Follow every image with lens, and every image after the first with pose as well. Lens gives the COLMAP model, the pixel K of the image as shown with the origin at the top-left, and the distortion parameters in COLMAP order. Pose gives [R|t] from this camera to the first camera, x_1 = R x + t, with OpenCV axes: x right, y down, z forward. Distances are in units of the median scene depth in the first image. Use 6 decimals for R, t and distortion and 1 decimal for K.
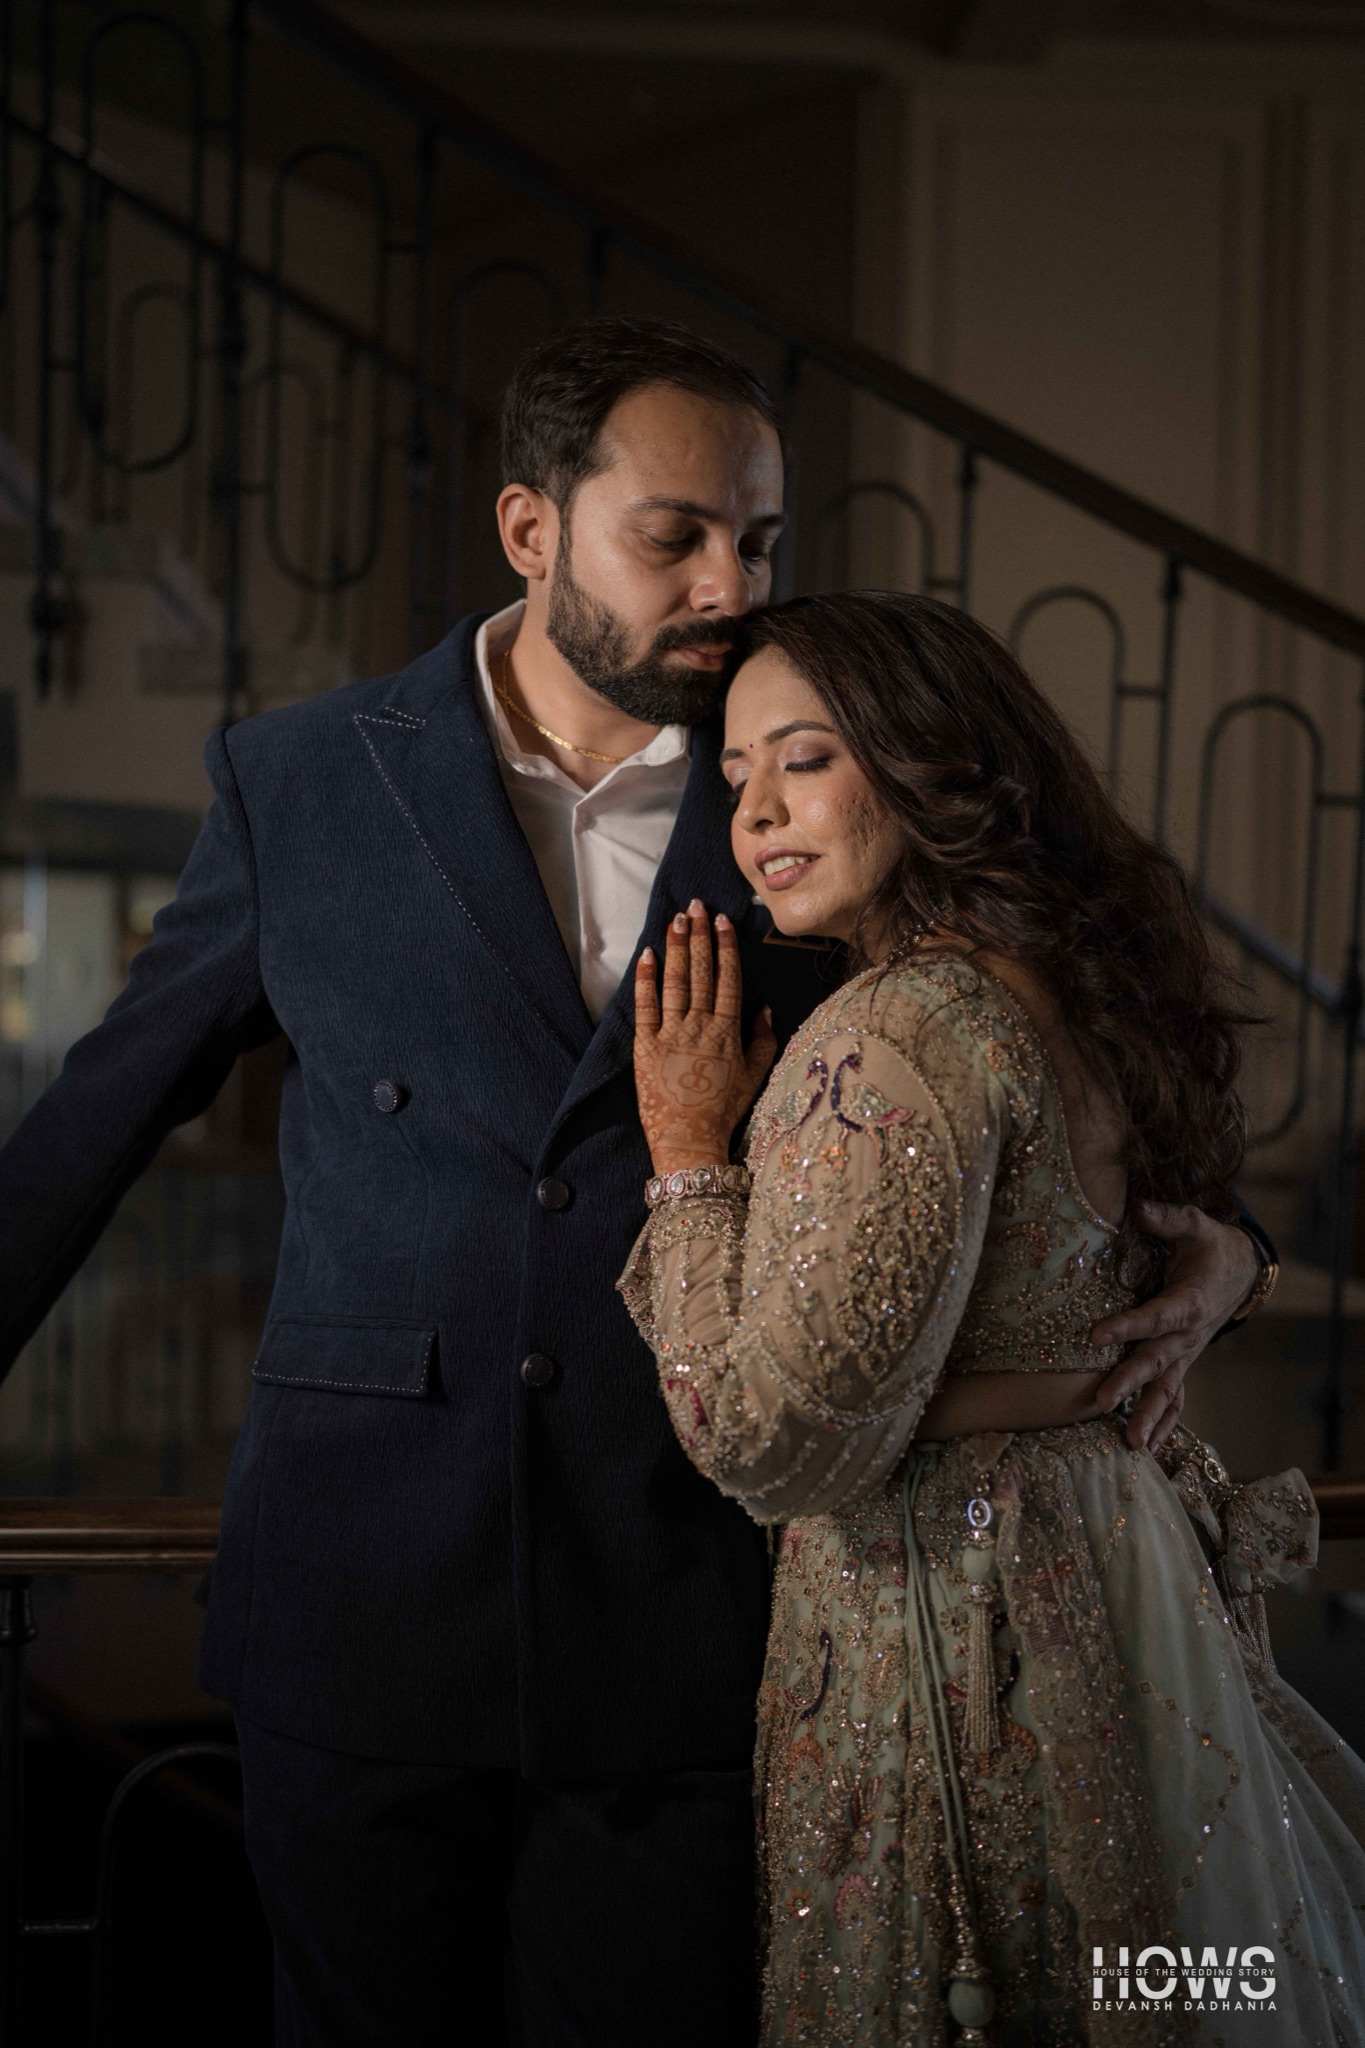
lens RADIAL K [[2164.8, 0, 636.8], [0, 2164.8, 1015.0], [0, 0, 1]] dist [-0.010960, 0.153848]
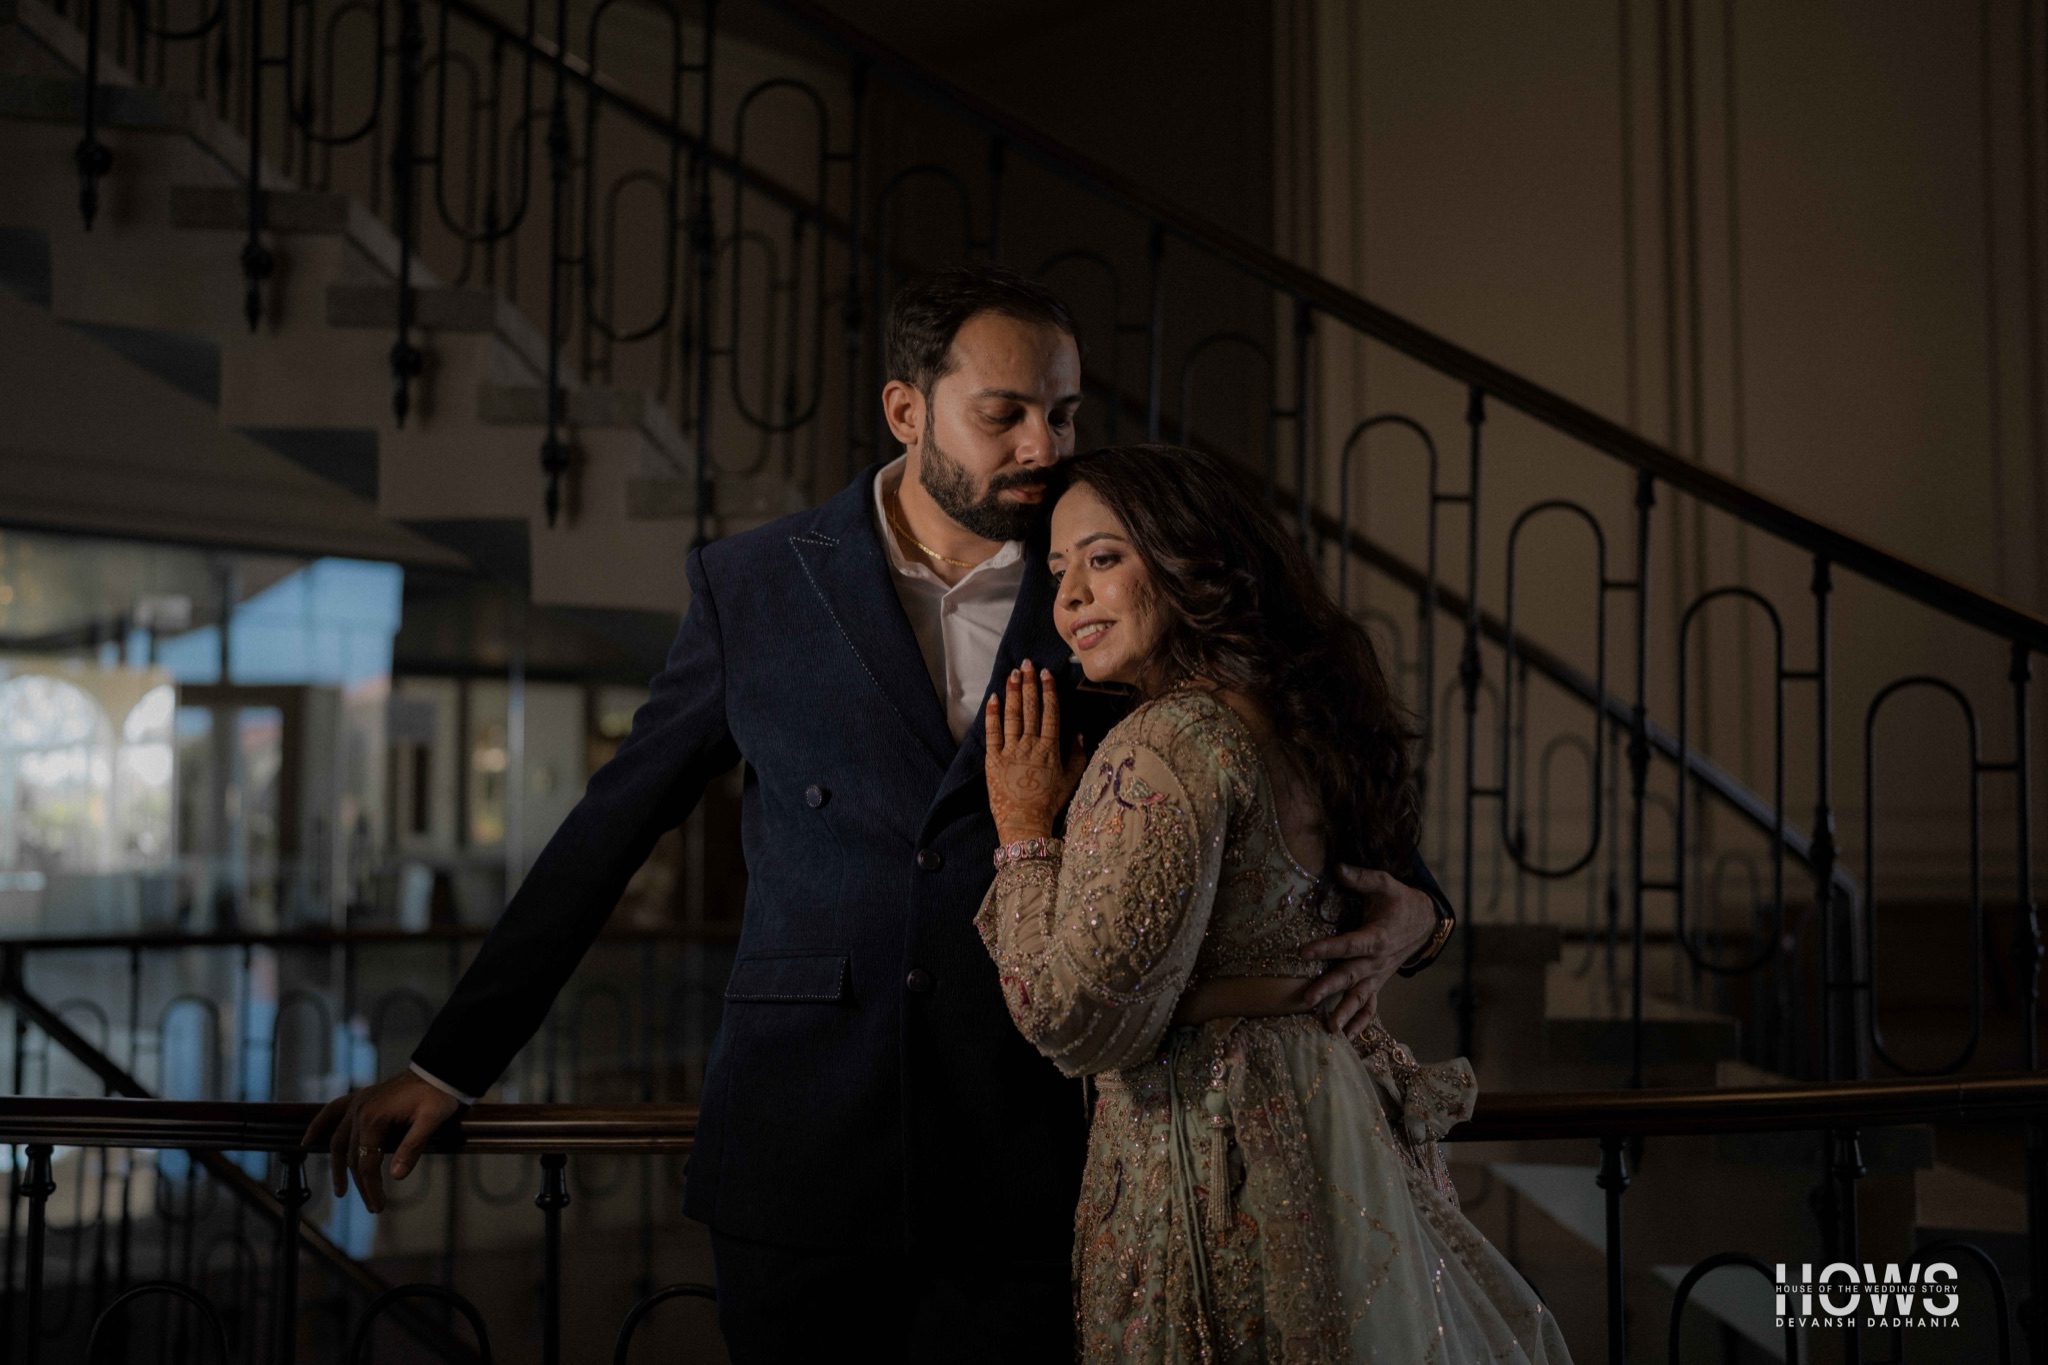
lens RADIAL K [[2164.8, 0, 1024.0], [0, 2164.8, 682.5], [0, 0, 1]] dist [-0.010960, 0.153848]
pose [[0.999369, -0.013165, -0.032977, 0.077241], [0.010944, 0.997718, -0.066623, 0.063745], [0.033779, 0.066220, 0.997233, -0.471709]]
